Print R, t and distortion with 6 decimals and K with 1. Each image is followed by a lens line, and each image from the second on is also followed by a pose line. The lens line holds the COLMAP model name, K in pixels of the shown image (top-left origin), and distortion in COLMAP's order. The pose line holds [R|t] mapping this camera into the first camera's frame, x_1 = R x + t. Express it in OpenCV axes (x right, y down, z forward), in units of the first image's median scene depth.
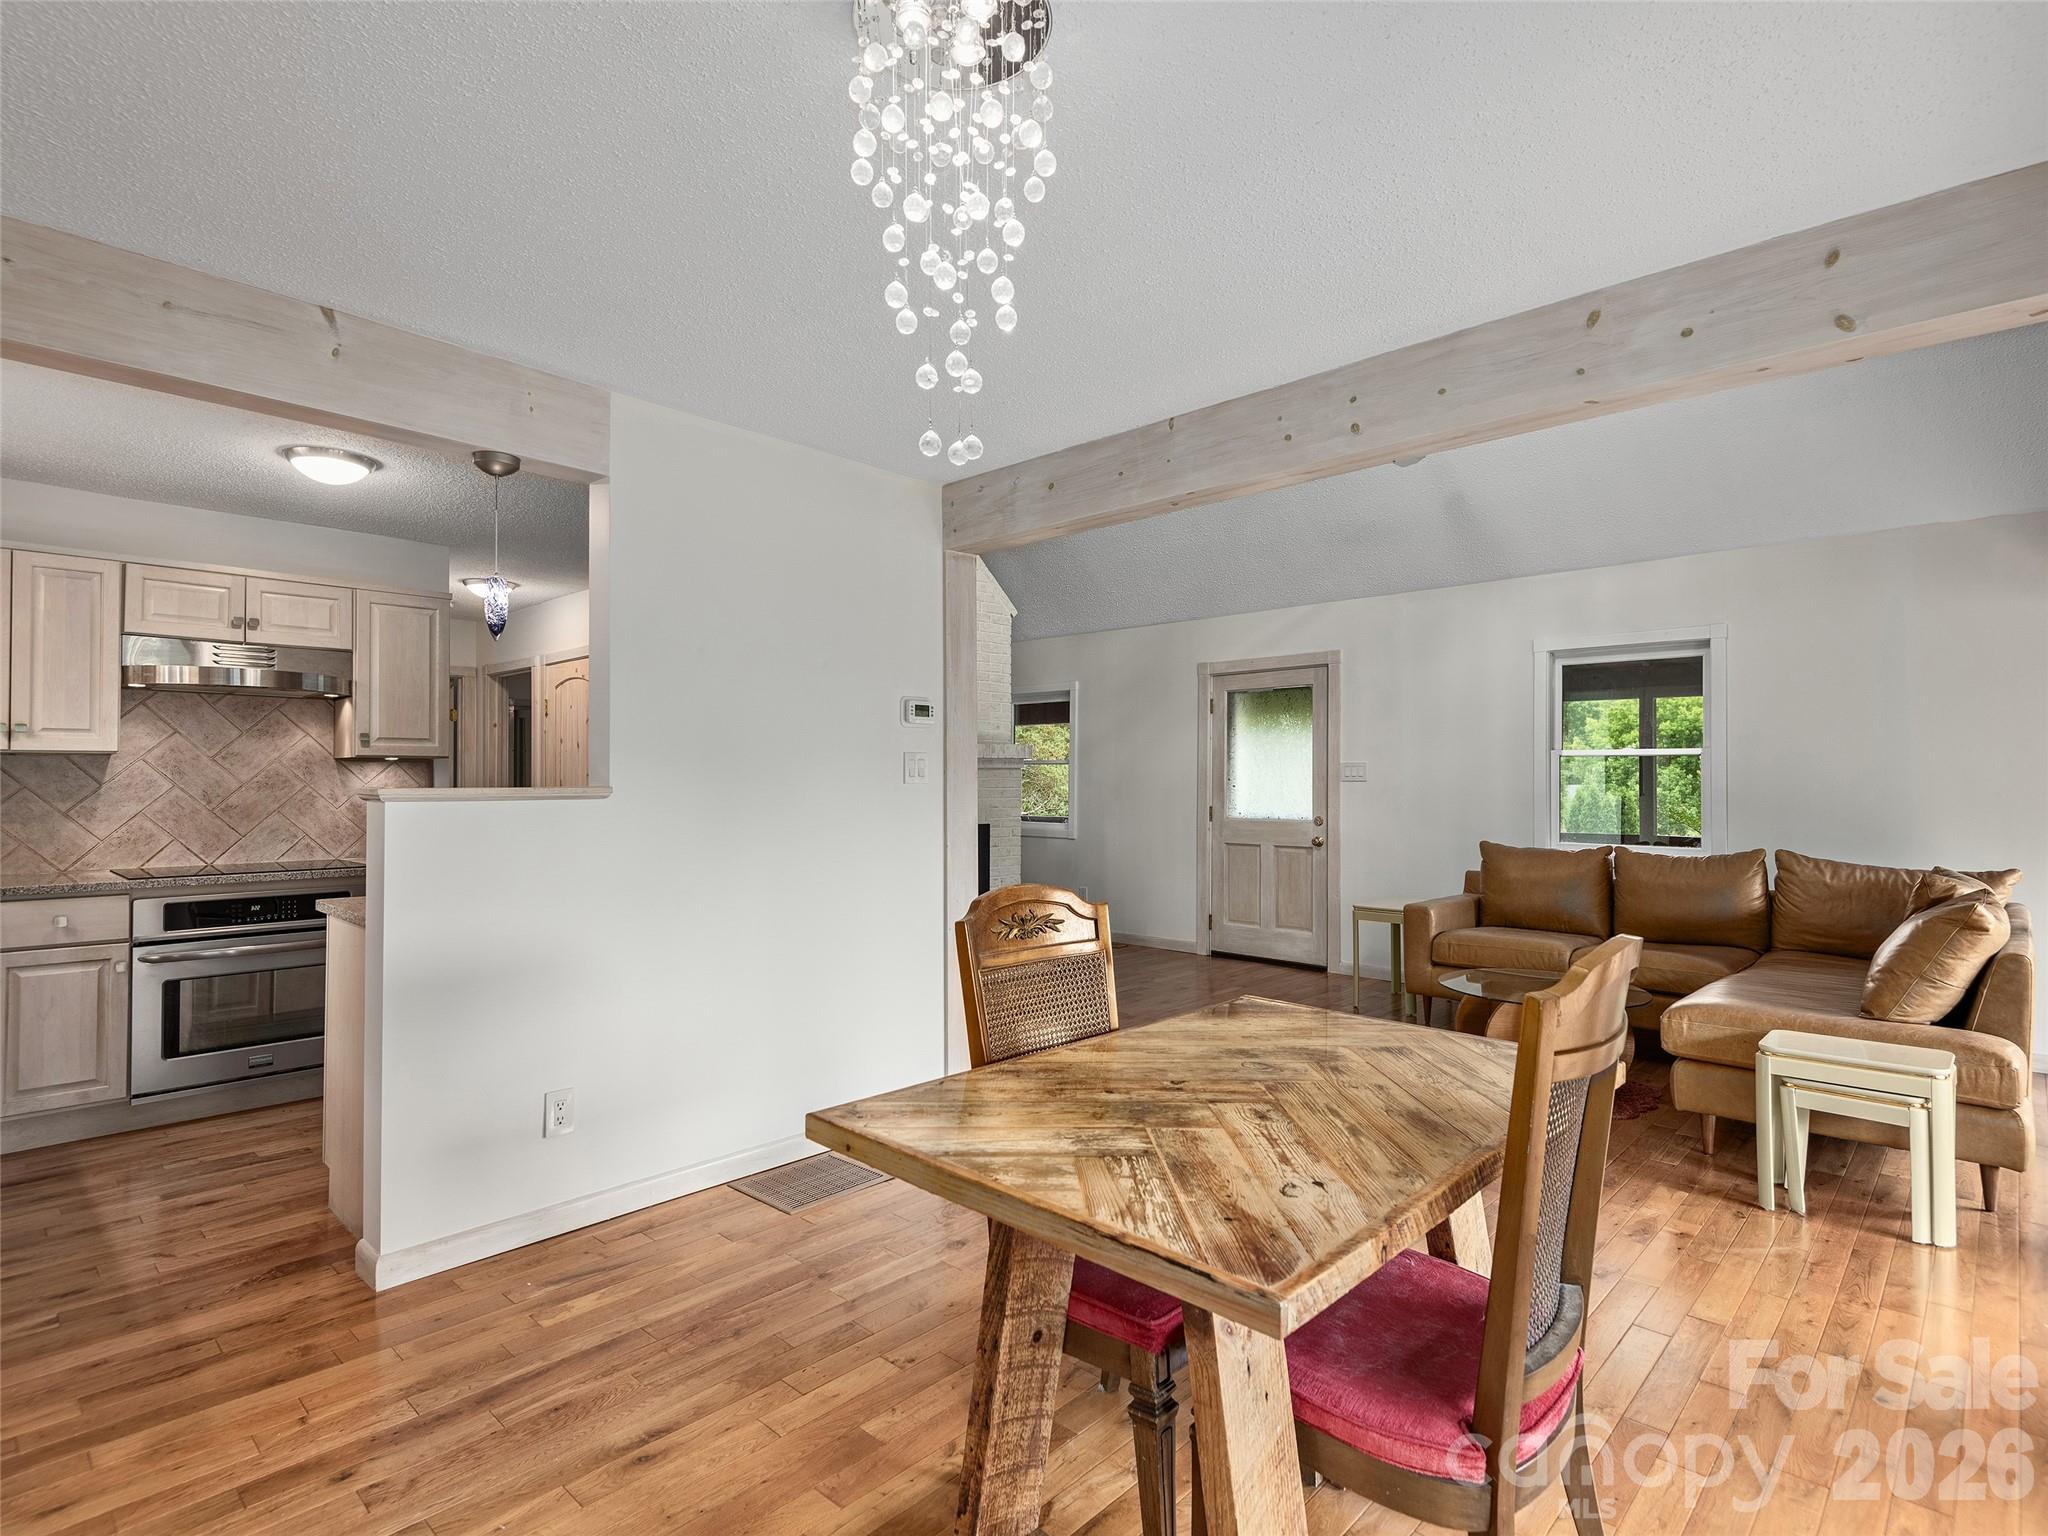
lens RADIAL K [[1046.6, 0, 1030.8], [0, 1046.6, 770.2], [0, 0, 1]] dist [-0.000937, -0.000526]
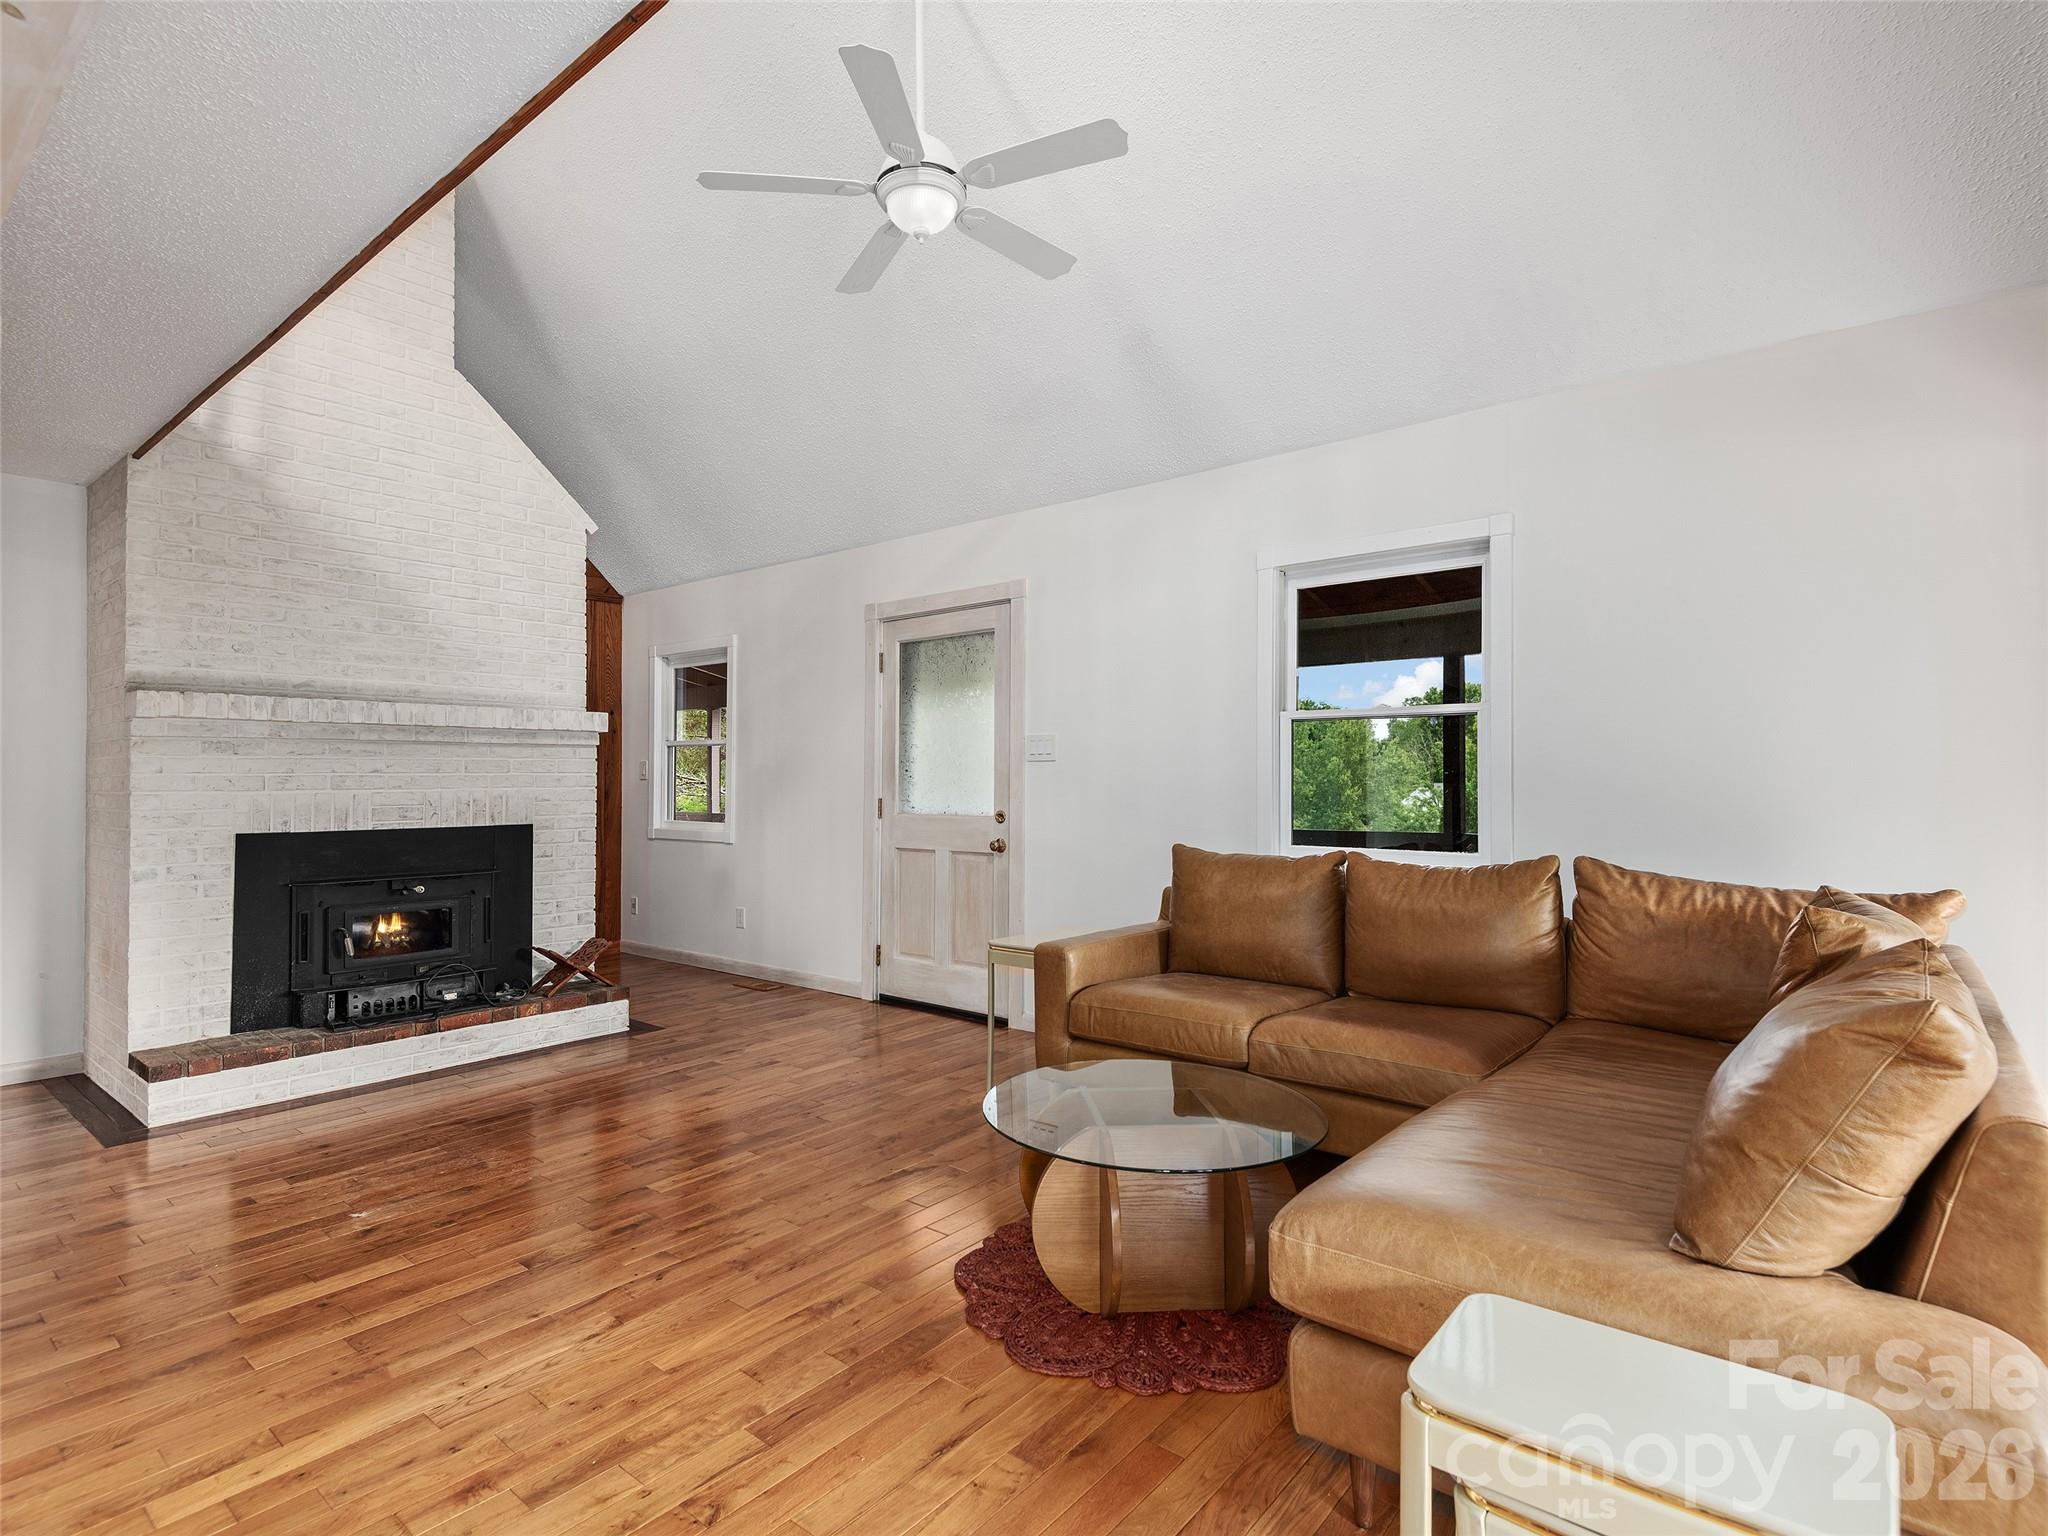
lens RADIAL K [[1034.1, 0, 1025.4], [0, 1034.1, 765.9], [0, 0, 1]] dist [0.021812, -0.011980]
pose [[0.997556, -0.000523, 0.069872, 0.342183], [0.001003, 0.999976, -0.006832, 0.025852], [-0.069867, 0.006885, 0.997533, 0.403971]]
